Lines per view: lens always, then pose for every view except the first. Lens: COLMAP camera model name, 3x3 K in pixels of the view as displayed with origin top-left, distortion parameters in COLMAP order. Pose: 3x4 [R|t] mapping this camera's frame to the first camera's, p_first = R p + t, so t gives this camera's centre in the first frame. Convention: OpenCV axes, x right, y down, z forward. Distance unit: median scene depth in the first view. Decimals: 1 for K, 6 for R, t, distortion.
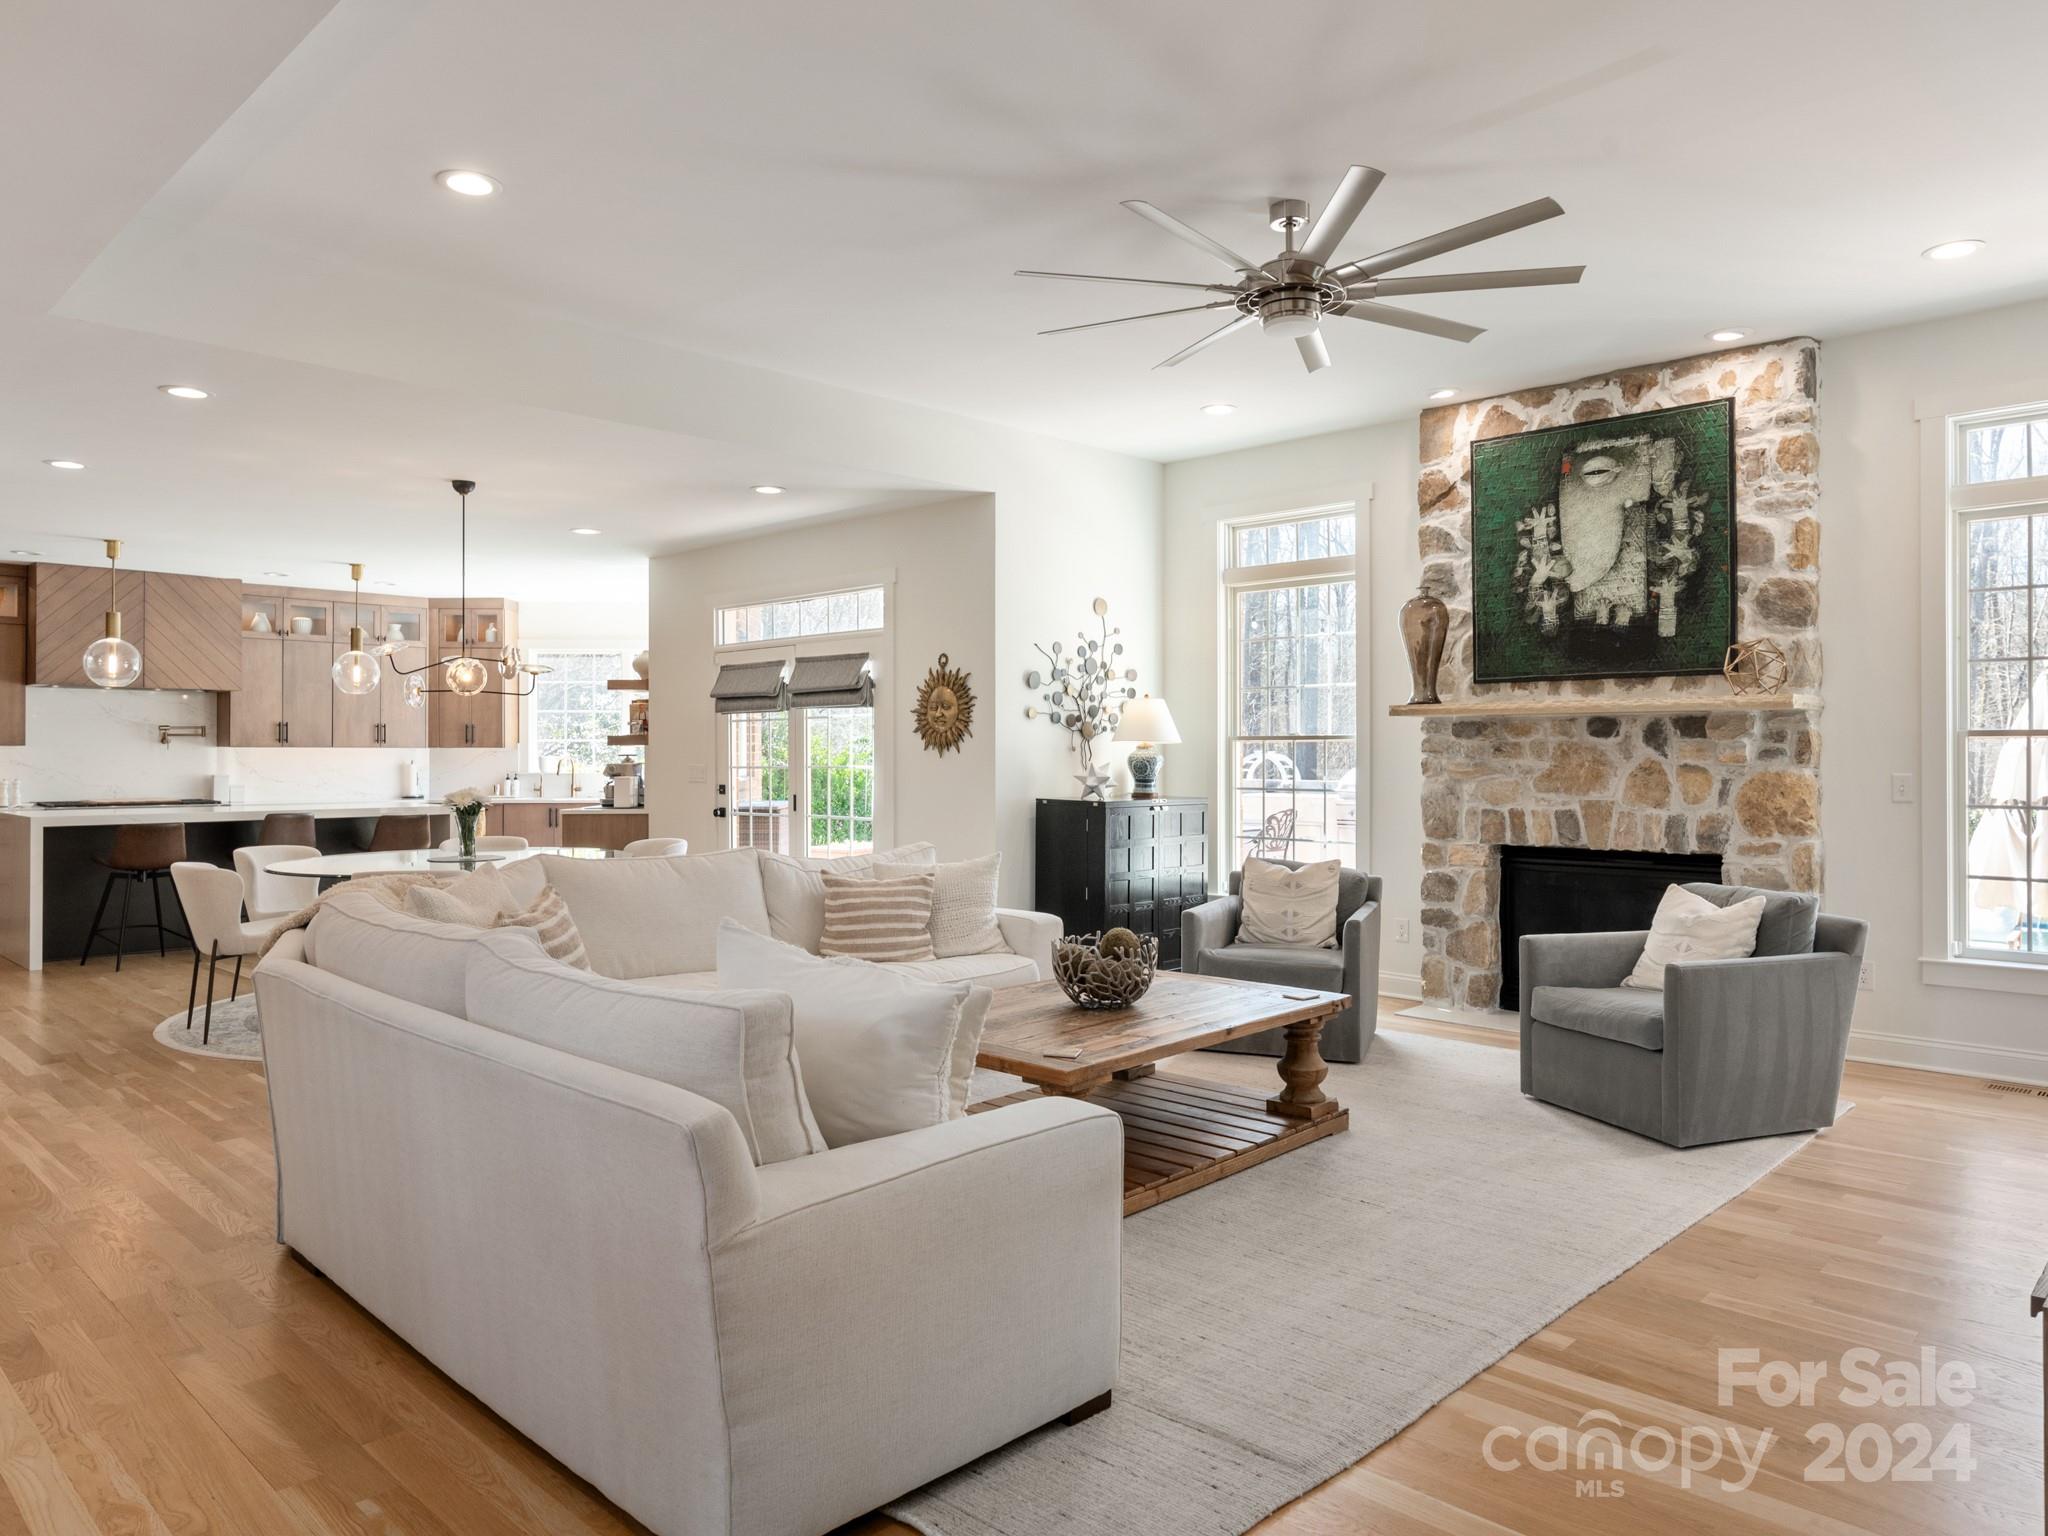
lens RADIAL K [[1343.8, 0, 1022.9], [0, 1343.8, 752.1], [0, 0, 1]] dist [0.000180, 0.000548]
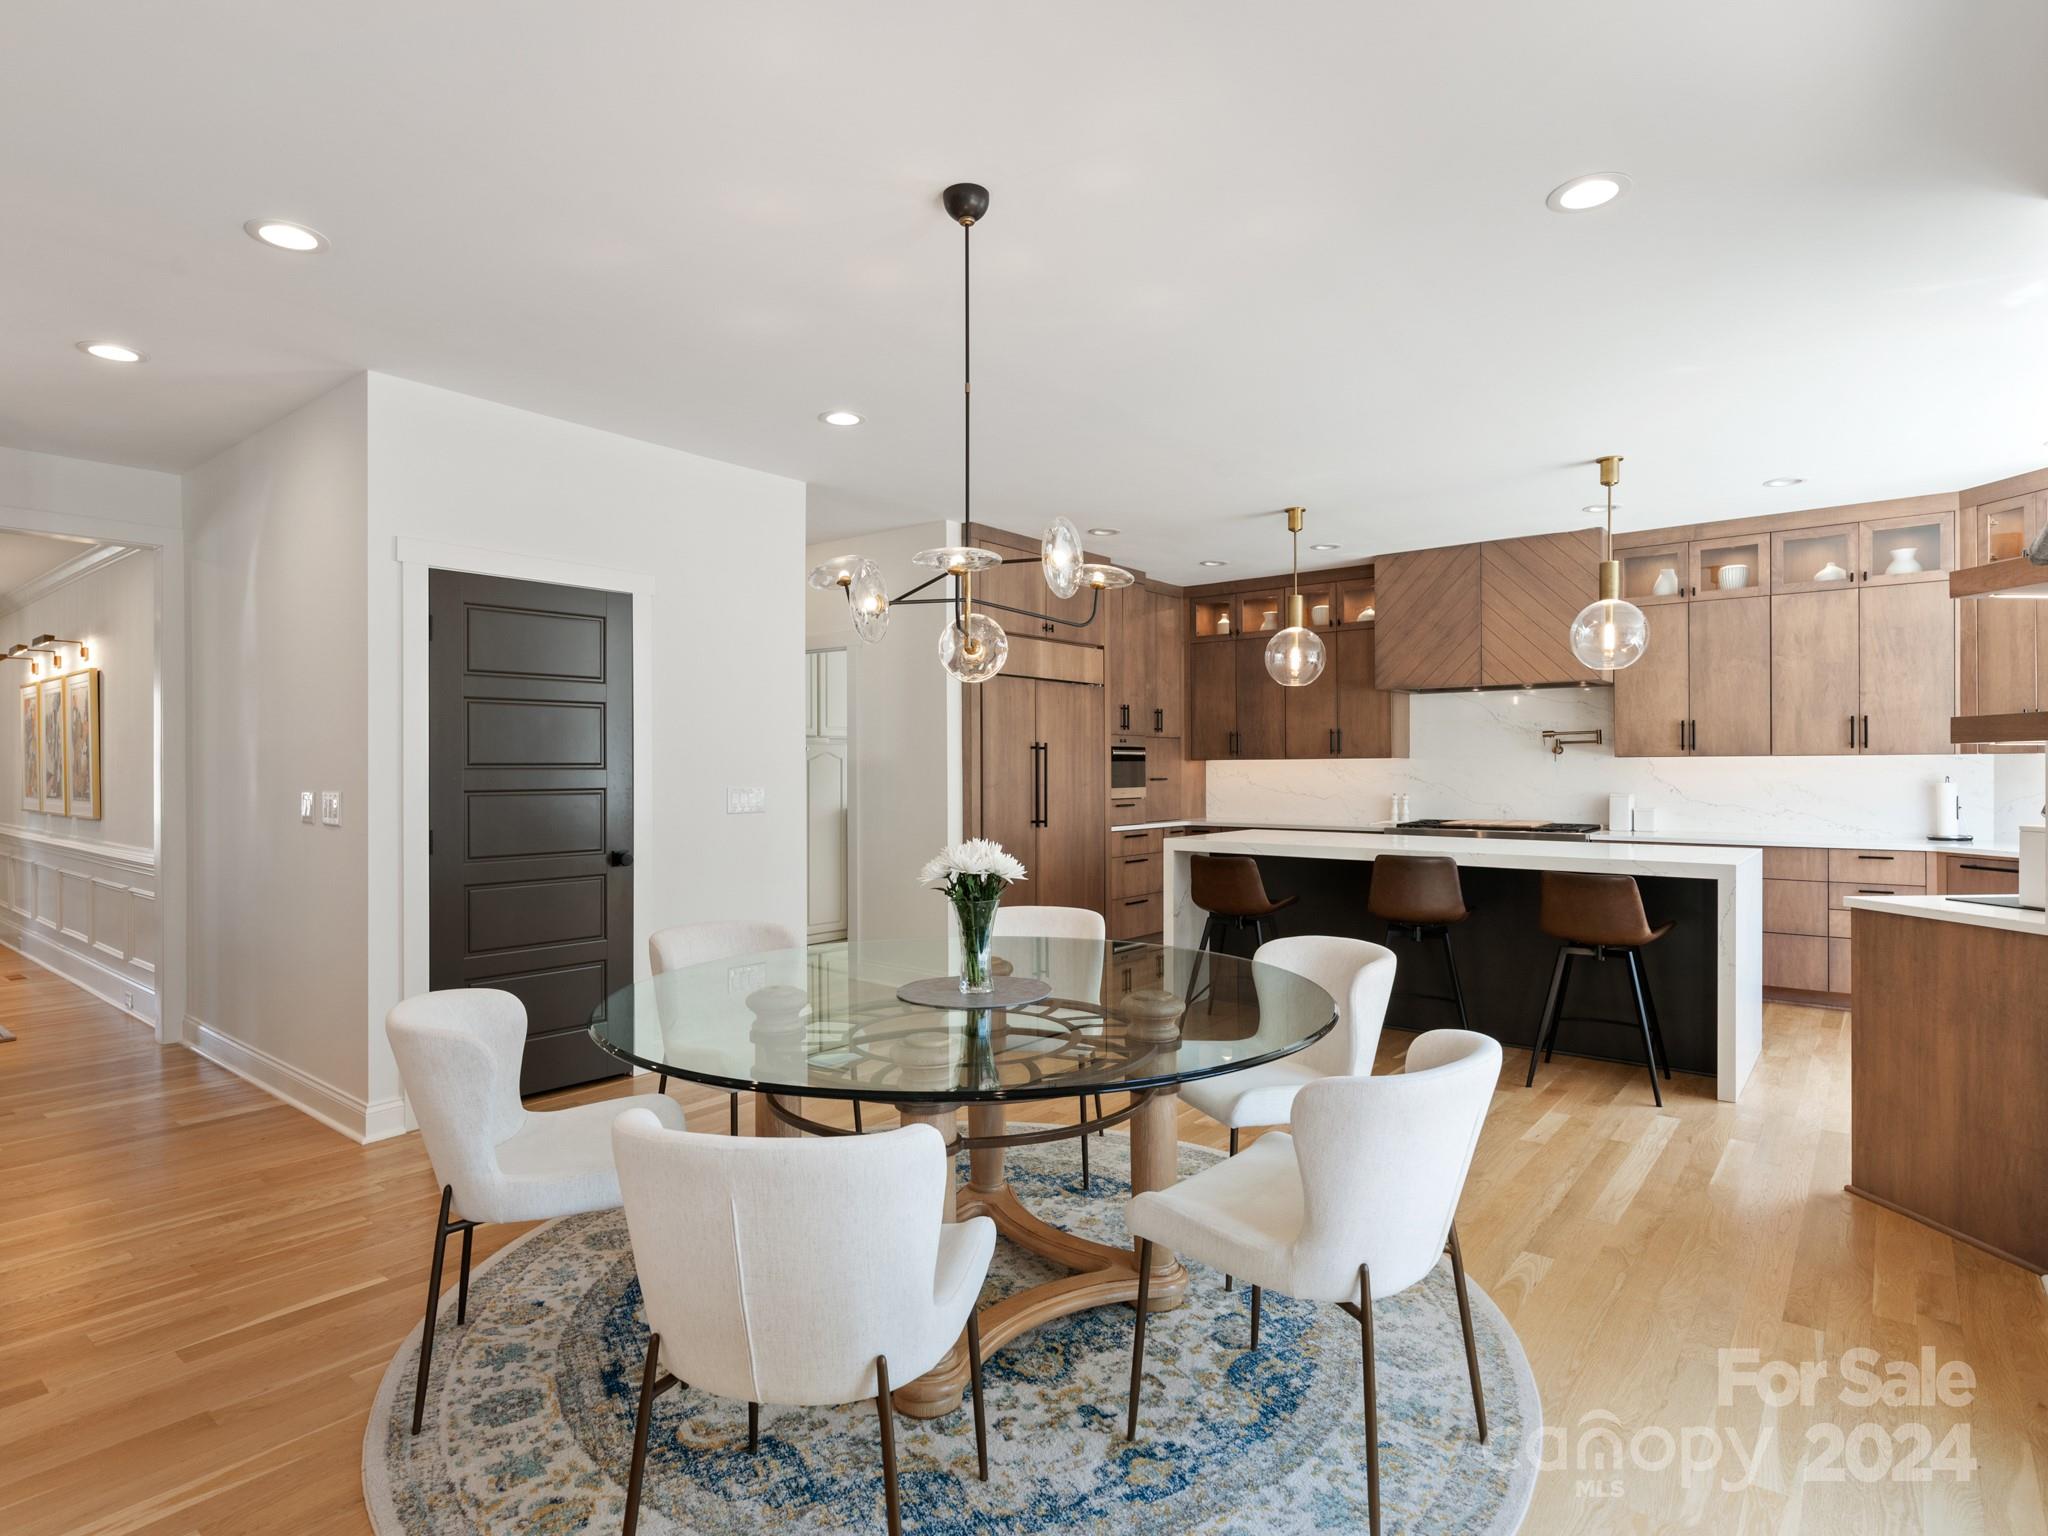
lens RADIAL K [[1094.2, 0, 1018.2], [0, 1094.2, 772.8], [0, 0, 1]] dist [0.001917, -0.000597]
pose [[0.087547, 0.003046, -0.996156, -0.017417], [0.004547, 0.999984, 0.003458, 0.001393], [0.996150, -0.004832, 0.087532, 0.660397]]
